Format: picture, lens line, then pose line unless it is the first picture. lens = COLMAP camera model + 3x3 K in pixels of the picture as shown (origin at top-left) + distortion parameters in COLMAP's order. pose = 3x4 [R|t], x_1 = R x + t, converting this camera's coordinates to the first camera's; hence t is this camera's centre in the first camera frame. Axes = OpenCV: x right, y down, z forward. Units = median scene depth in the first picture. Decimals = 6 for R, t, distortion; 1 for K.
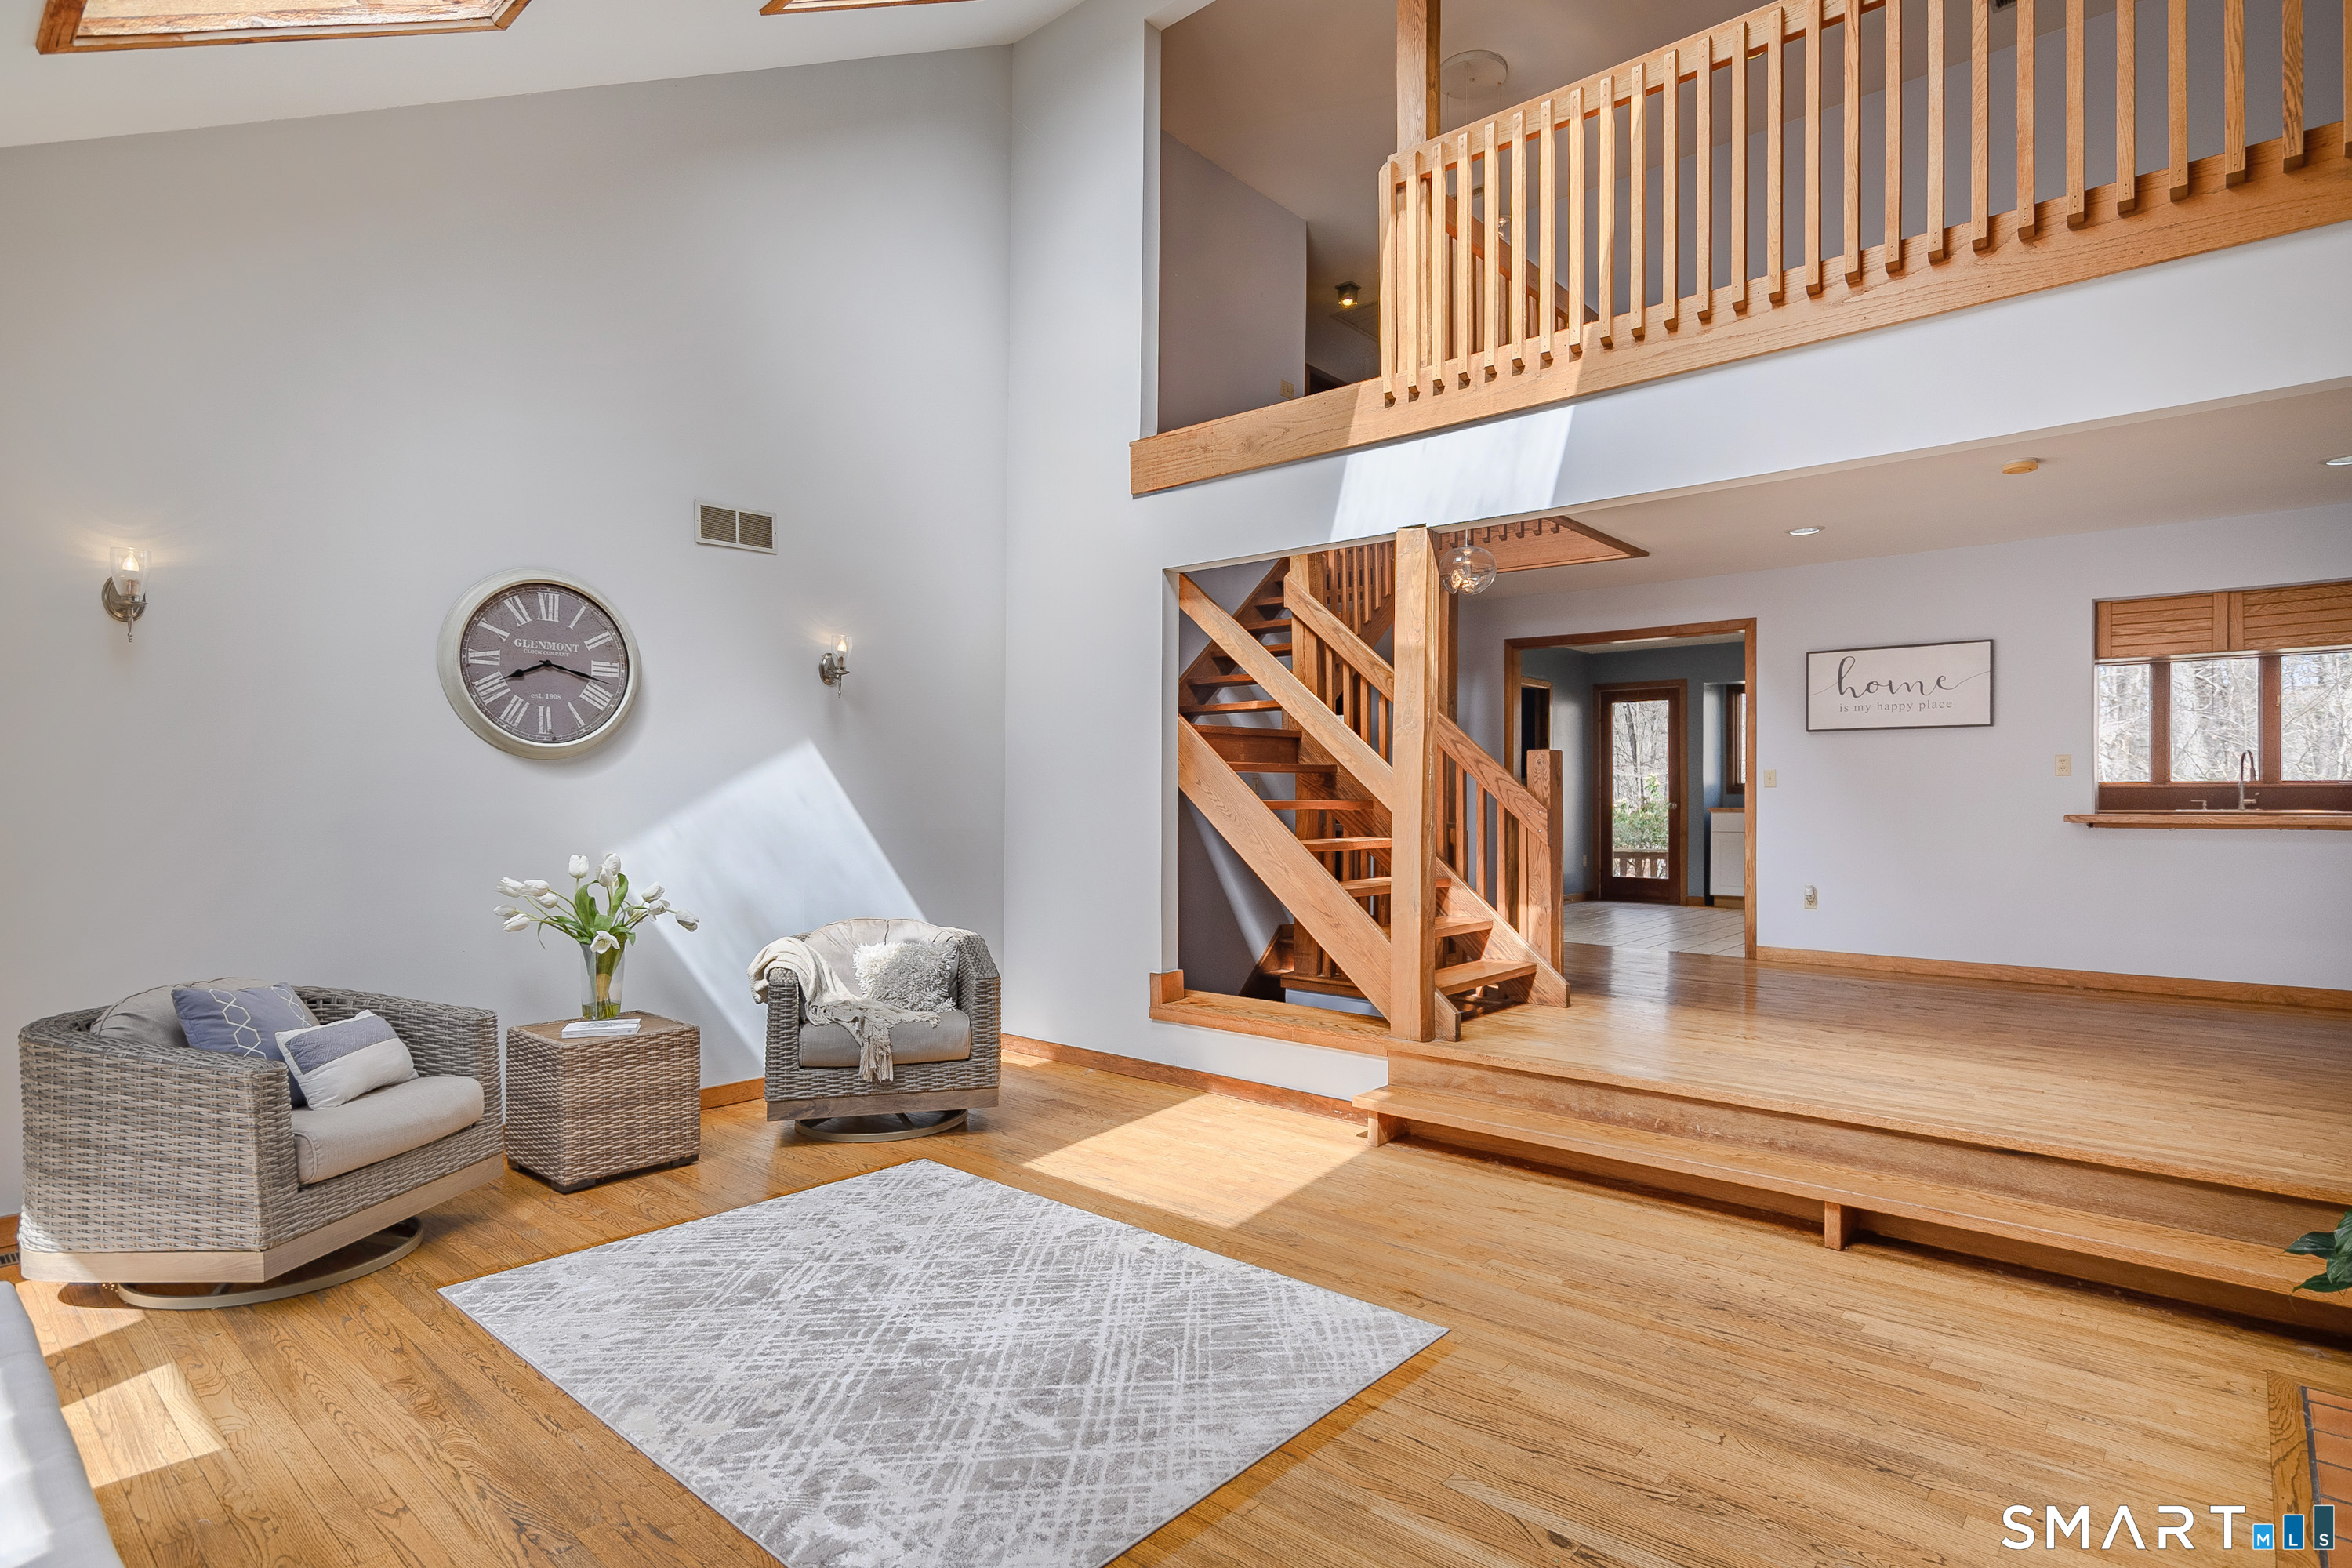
lens RADIAL K [[1196.5, 0, 1179.7], [0, 1196.5, 791.9], [0, 0, 1]] dist [-0.005378, 0.000206]
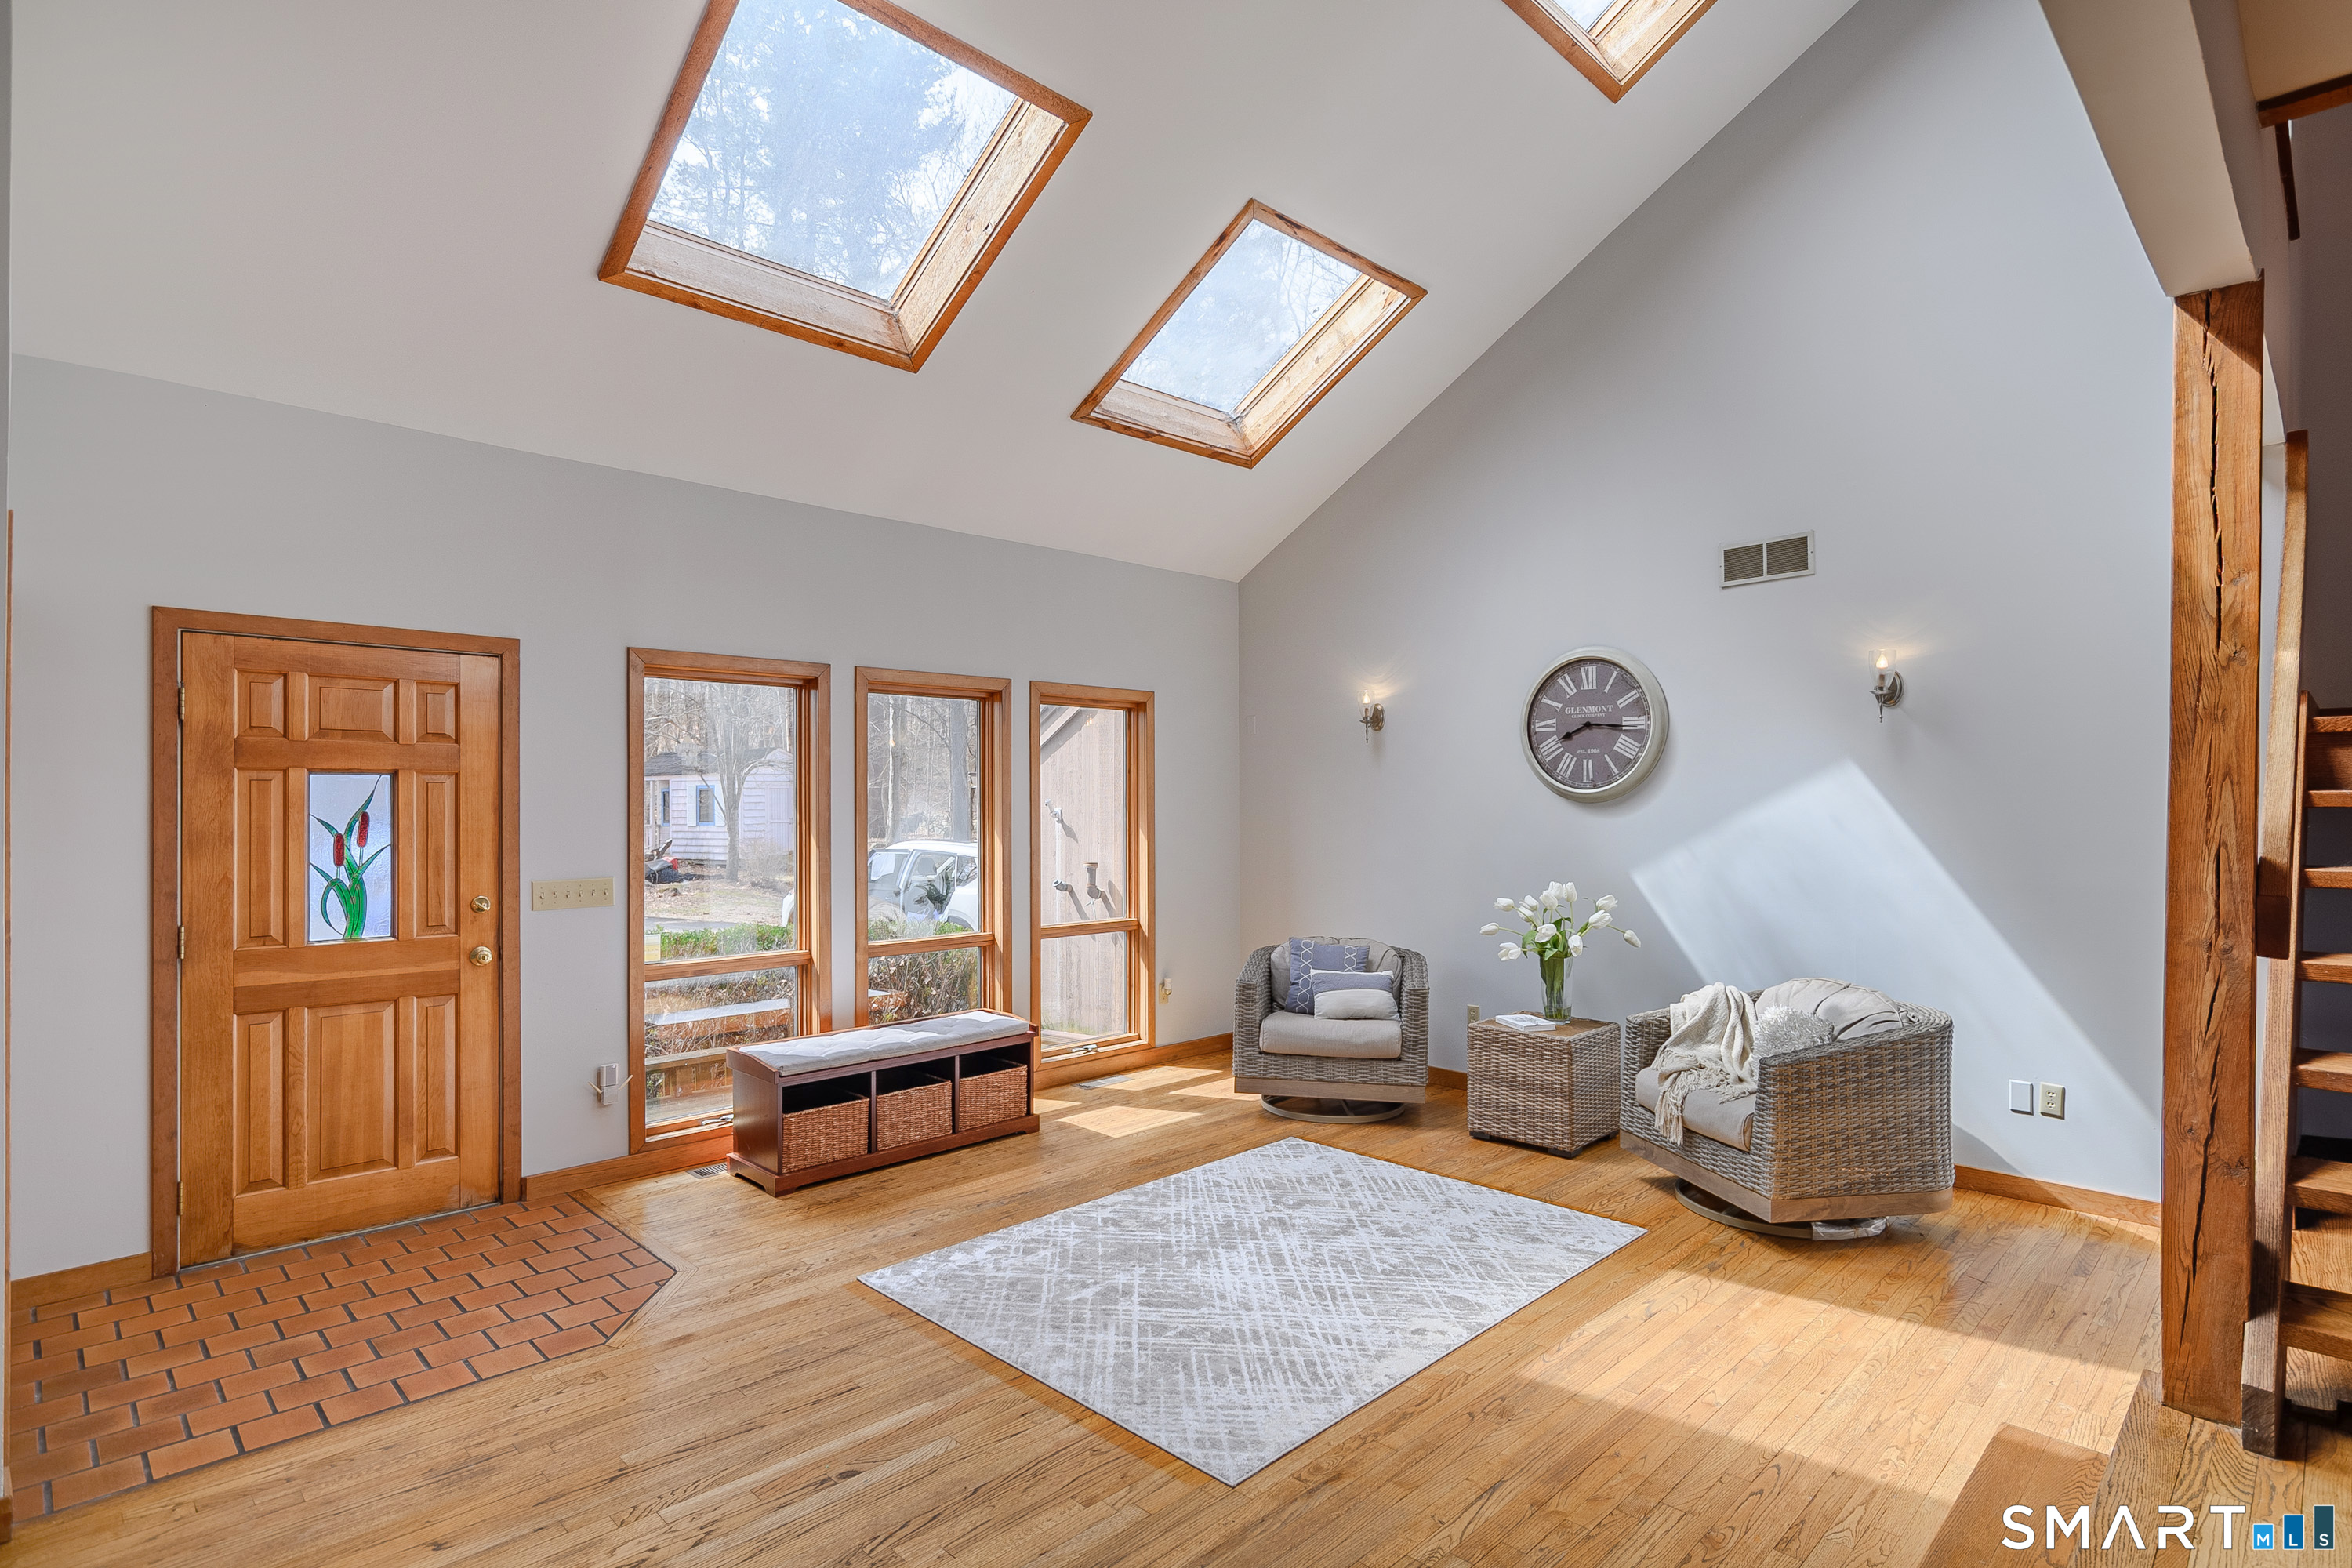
lens RADIAL K [[1190.0, 0, 1182.5], [0, 1190.0, 803.4], [0, 0, 1]] dist [0.000424, 0.001060]
pose [[-0.059945, 0.001696, -0.998200, 0.809835], [0.007445, 0.999972, 0.001252, -0.035952], [0.998174, -0.007356, -0.059956, 0.754673]]
